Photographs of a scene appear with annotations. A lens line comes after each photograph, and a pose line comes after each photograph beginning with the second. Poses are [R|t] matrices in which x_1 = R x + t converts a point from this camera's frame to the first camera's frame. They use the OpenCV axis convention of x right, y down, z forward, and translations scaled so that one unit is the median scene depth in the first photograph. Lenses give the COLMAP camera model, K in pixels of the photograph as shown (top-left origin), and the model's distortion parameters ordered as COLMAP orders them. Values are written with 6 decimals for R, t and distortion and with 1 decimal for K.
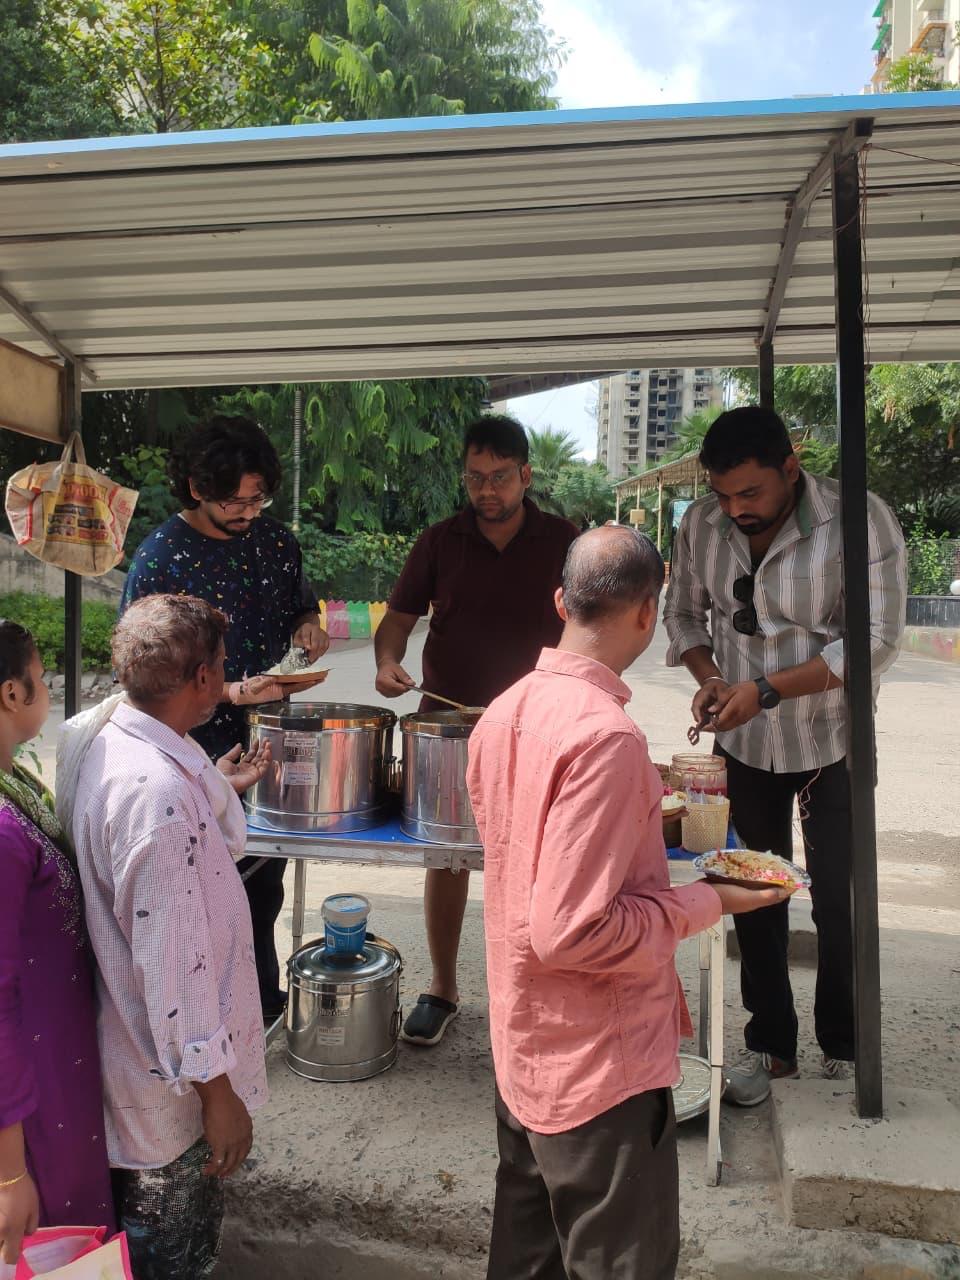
lens RADIAL K [[959.2, 0, 478.7], [0, 959.2, 633.0], [0, 0, 1]] dist [0.038111, -0.037954]
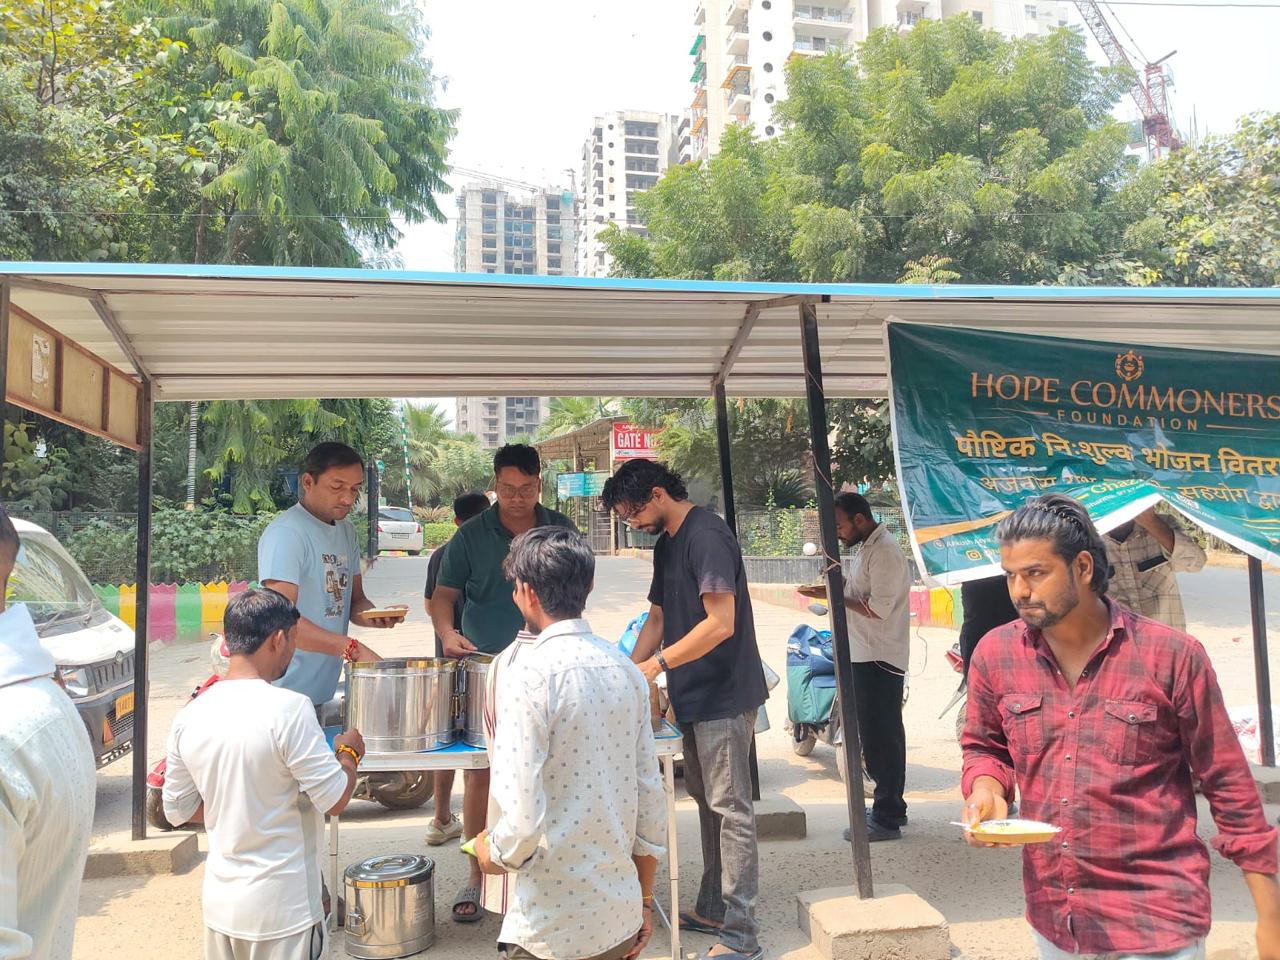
lens RADIAL K [[959.2, 0, 619.2], [0, 959.2, 467.6], [0, 0, 1]] dist [0.038111, -0.037954]
pose [[0.959312, -0.002314, 0.282340, -0.242203], [0.041575, 0.990224, -0.133143, -0.000431], [-0.279272, 0.139464, 0.950030, -0.272957]]
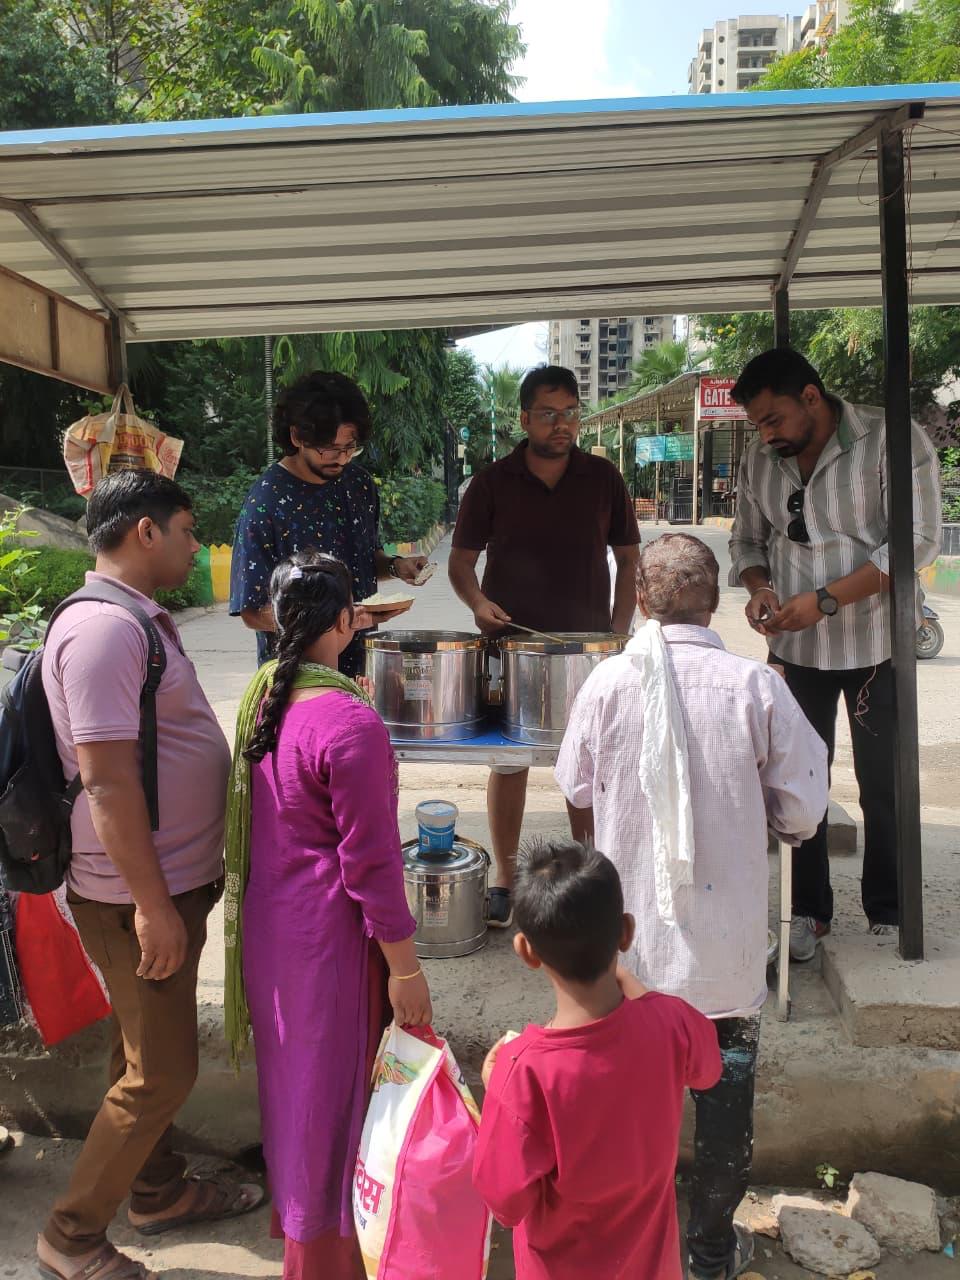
lens RADIAL K [[959.2, 0, 479.9], [0, 959.2, 626.2], [0, 0, 1]] dist [0.038111, -0.037954]
pose [[0.998594, -0.027924, 0.045051, -0.100785], [0.025415, 0.998144, 0.055332, 0.006622], [-0.046512, -0.054109, 0.997451, -0.083749]]
